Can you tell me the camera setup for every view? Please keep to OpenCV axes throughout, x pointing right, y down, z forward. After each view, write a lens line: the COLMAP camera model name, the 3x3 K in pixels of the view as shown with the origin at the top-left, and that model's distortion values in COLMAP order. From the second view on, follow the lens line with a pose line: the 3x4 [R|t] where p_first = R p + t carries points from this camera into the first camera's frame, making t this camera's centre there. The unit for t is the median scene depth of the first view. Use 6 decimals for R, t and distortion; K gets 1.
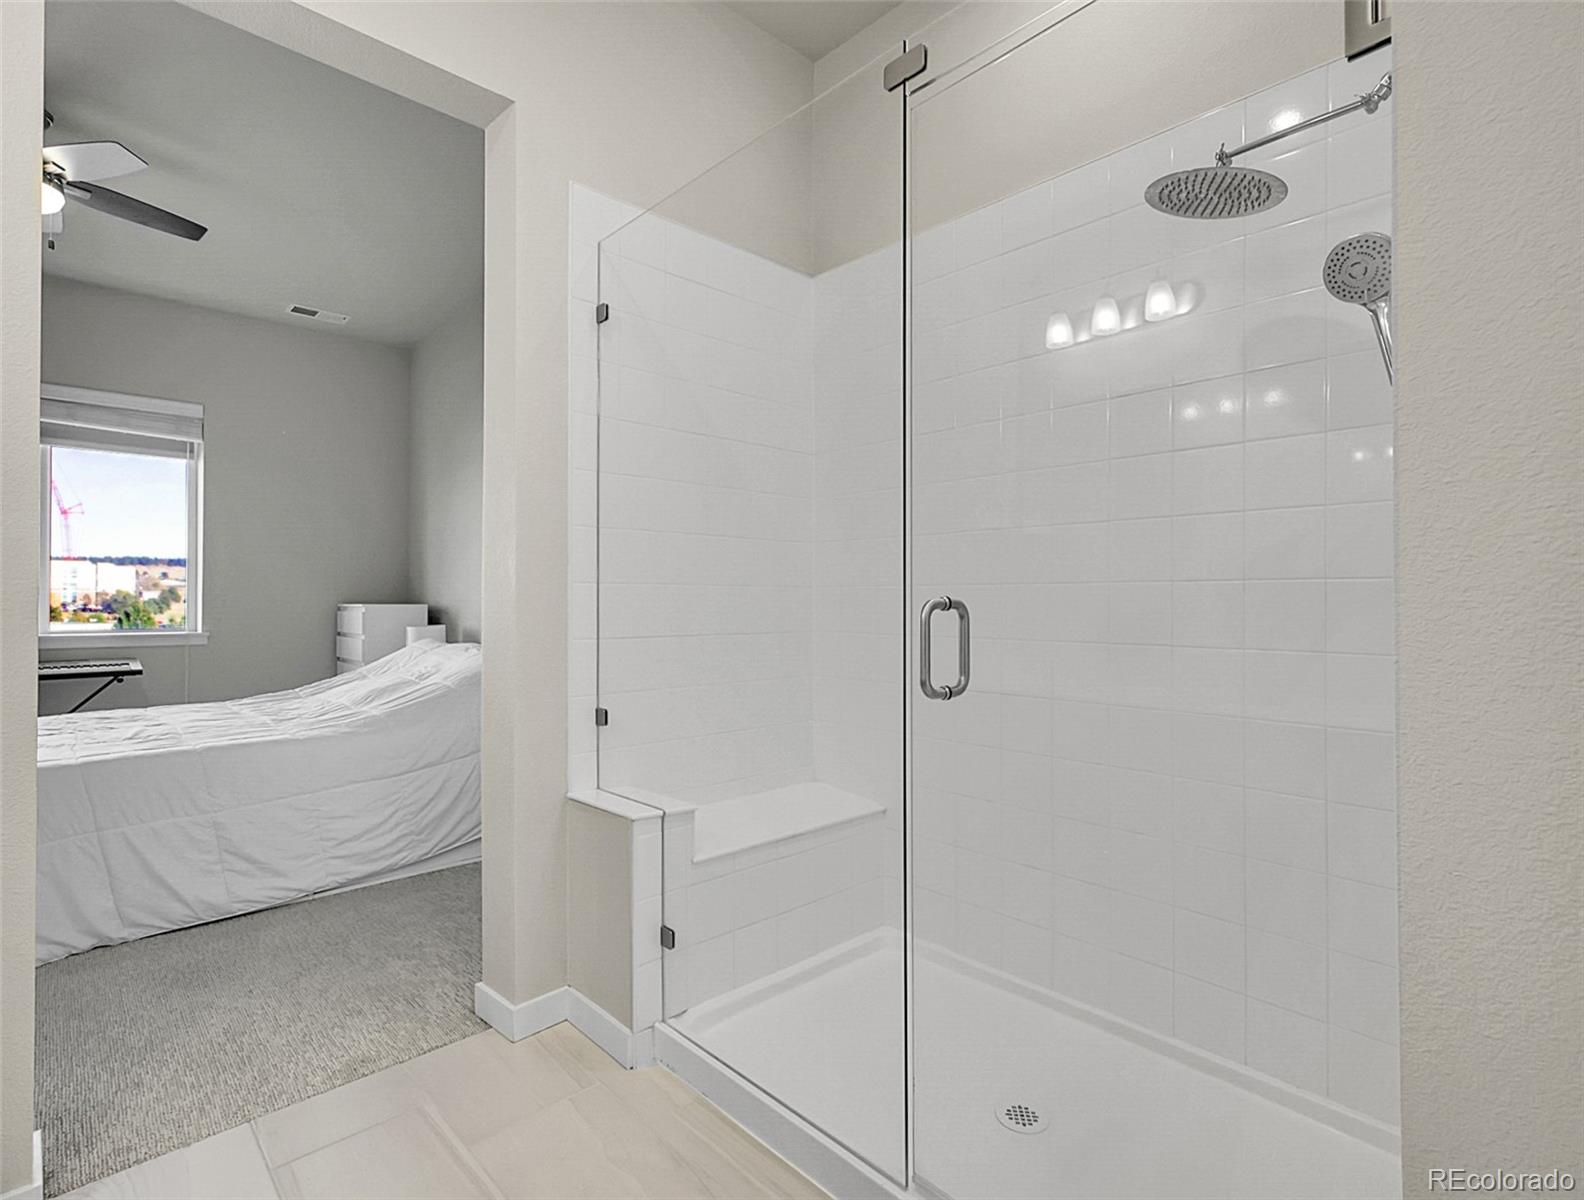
lens RADIAL K [[792.2, 0, 788.0], [0, 792.2, 594.5], [0, 0, 1]] dist [0.002022, -0.000542]
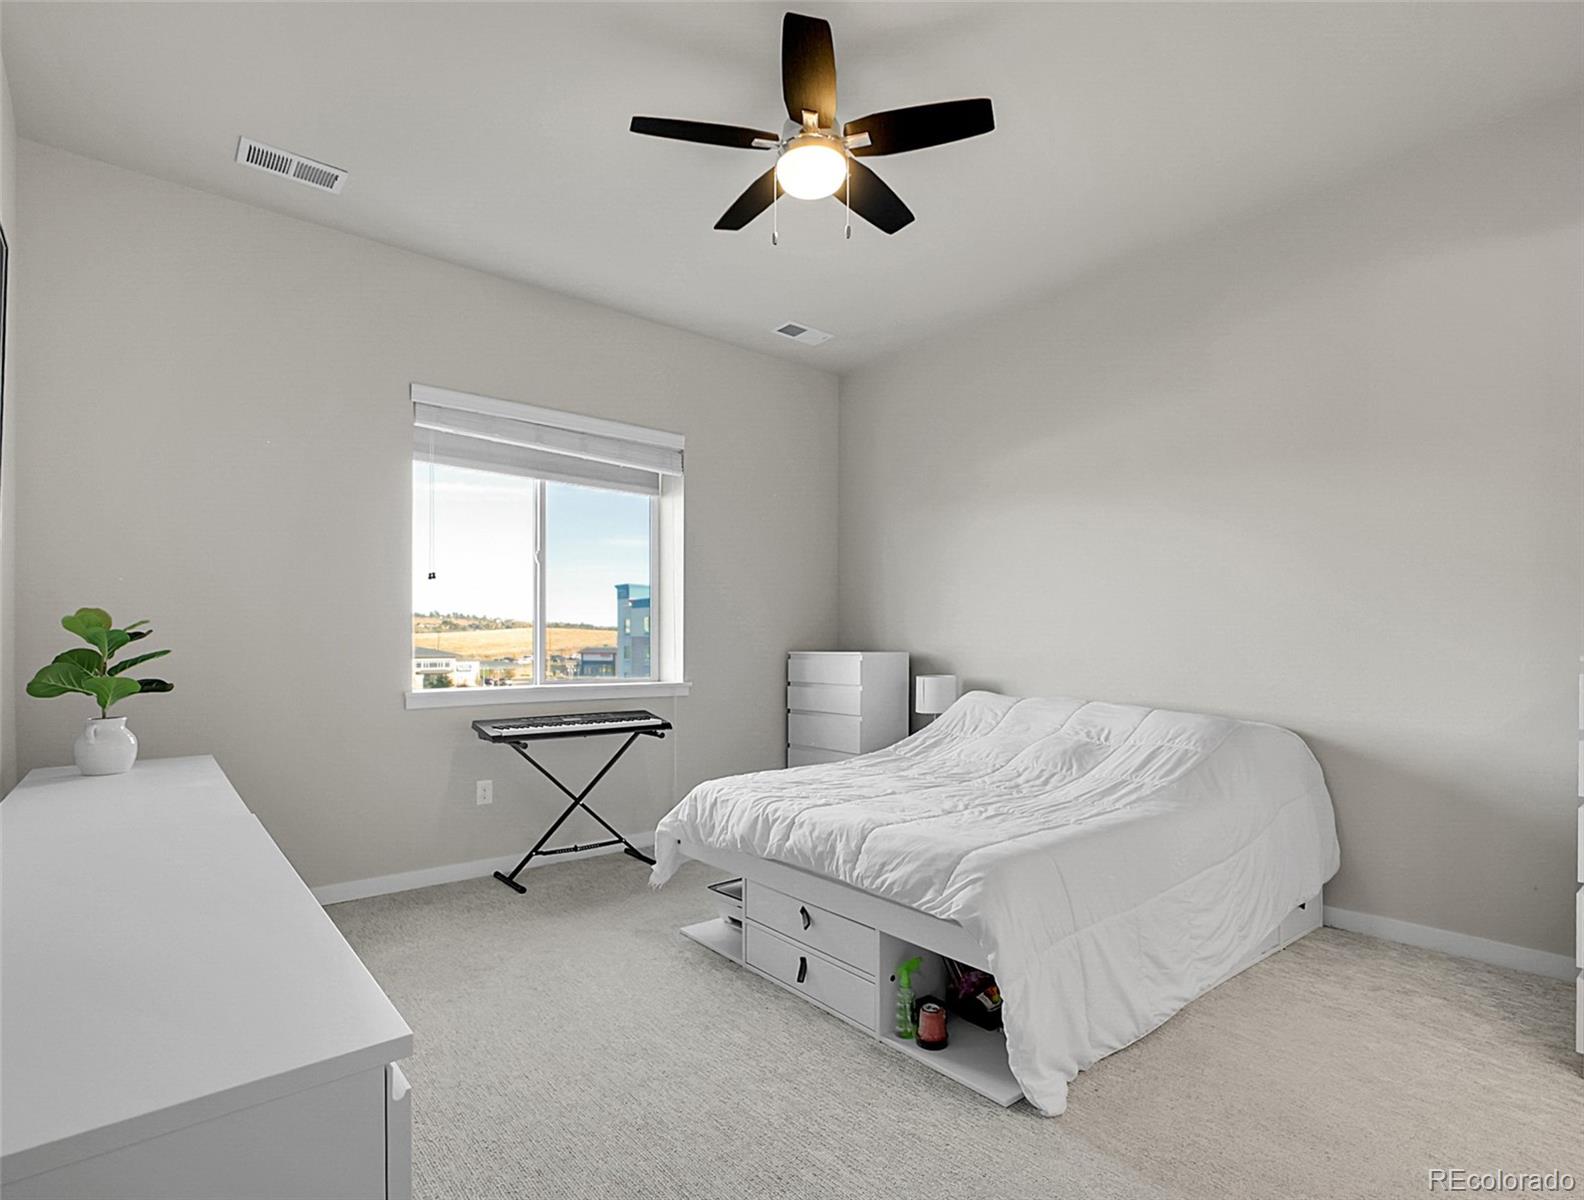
lens RADIAL K [[792.2, 0, 816.4], [0, 792.2, 649.5], [0, 0, 1]] dist [0.002022, -0.000542]
pose [[0.998658, 0.000206, -0.051797, -0.556143], [0.000246, 0.999962, 0.008714, 0.000990], [0.051797, -0.008715, 0.998620, 0.092987]]
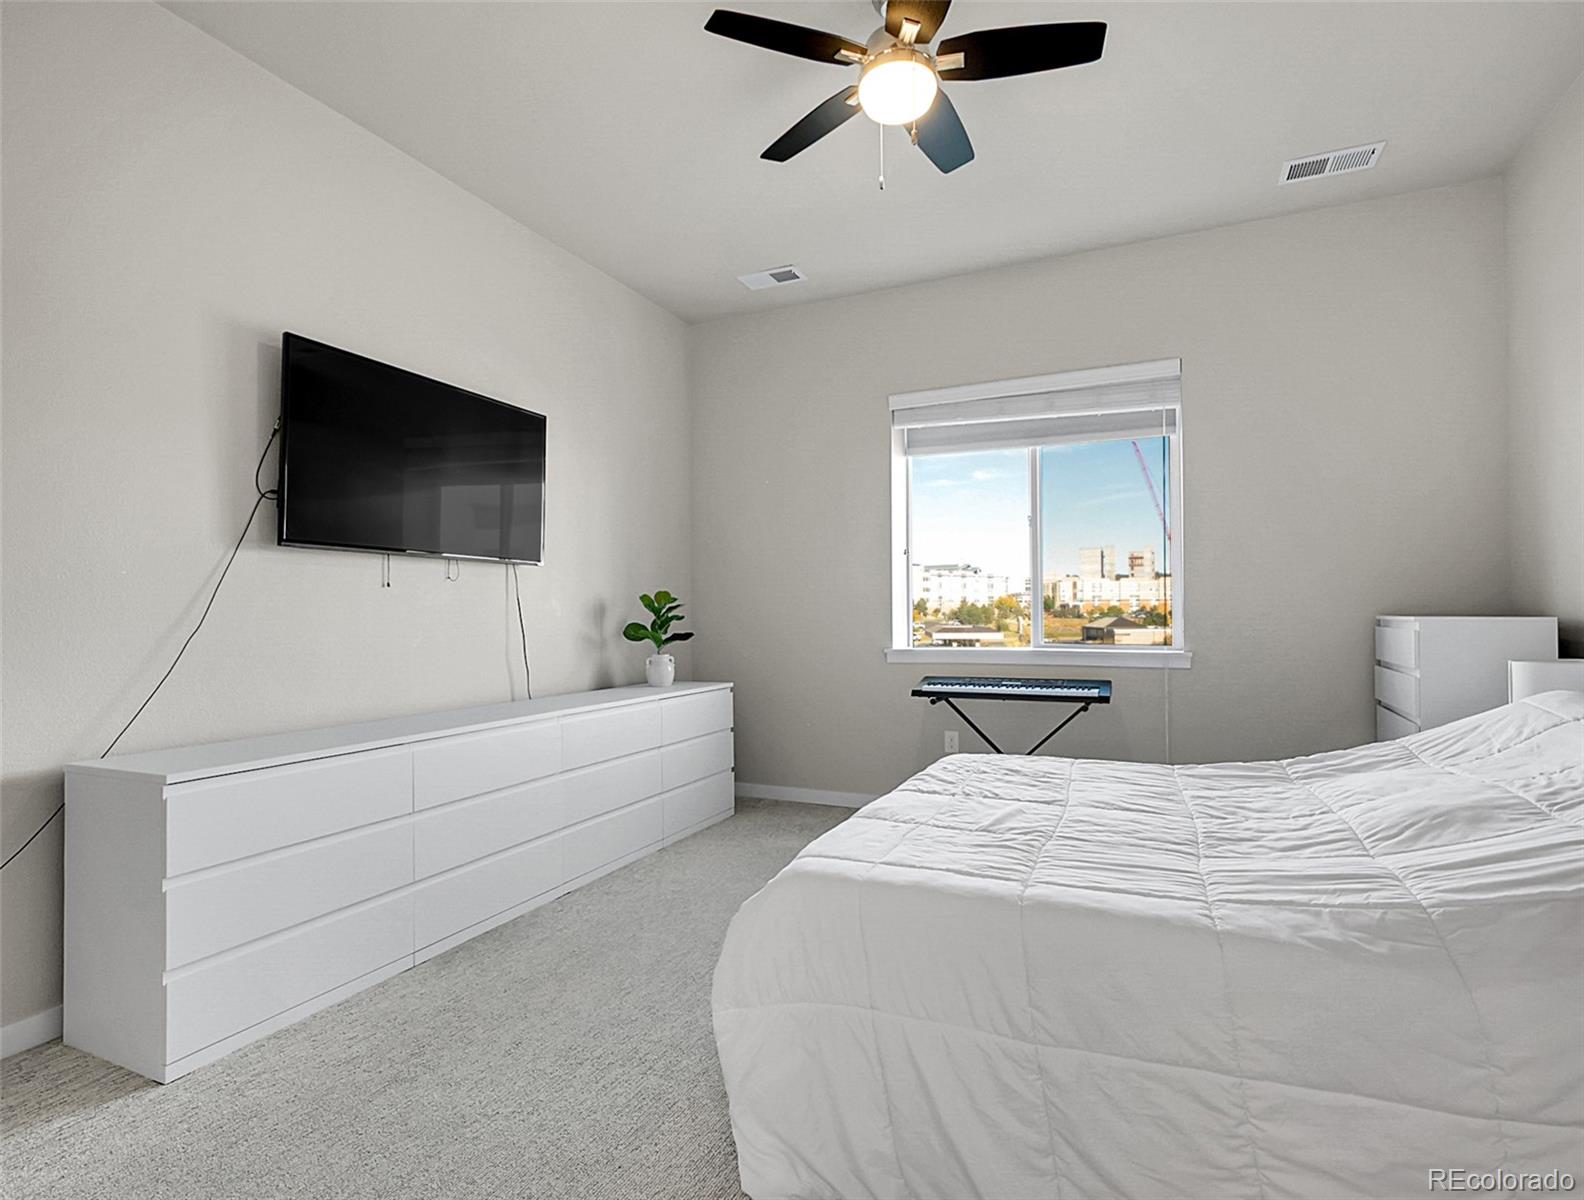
lens RADIAL K [[792.2, 0, 788.0], [0, 792.2, 597.9], [0, 0, 1]] dist [0.002022, -0.000542]
pose [[0.374743, -0.018572, -0.926943, -0.176132], [0.011168, 0.999817, -0.015518, 0.002434], [0.927061, -0.004537, 0.374882, 0.368468]]
